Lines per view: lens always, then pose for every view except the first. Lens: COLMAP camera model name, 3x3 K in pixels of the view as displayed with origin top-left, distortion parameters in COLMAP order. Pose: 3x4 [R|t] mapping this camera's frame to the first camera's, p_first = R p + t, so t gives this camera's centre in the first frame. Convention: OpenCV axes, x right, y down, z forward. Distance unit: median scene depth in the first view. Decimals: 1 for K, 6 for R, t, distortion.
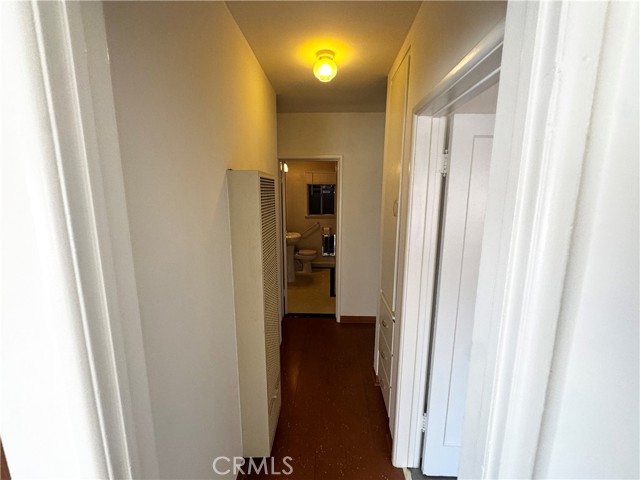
lens RADIAL K [[275.8, 0, 319.2], [0, 275.8, 239.8], [0, 0, 1]] dist [-0.001538, -0.001628]
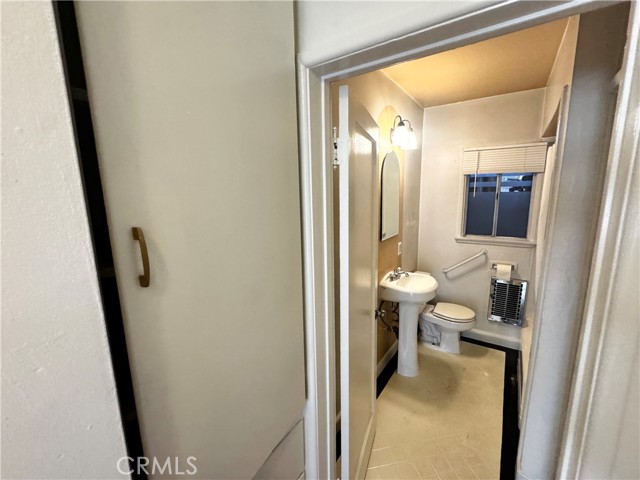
lens RADIAL K [[275.8, 0, 316.6], [0, 275.8, 240.8], [0, 0, 1]] dist [-0.001538, -0.001628]
pose [[0.843717, 0.075423, -0.531463, 0.003750], [-0.072323, 0.997024, 0.026679, -0.075586], [0.531894, 0.015928, 0.846661, 0.431365]]
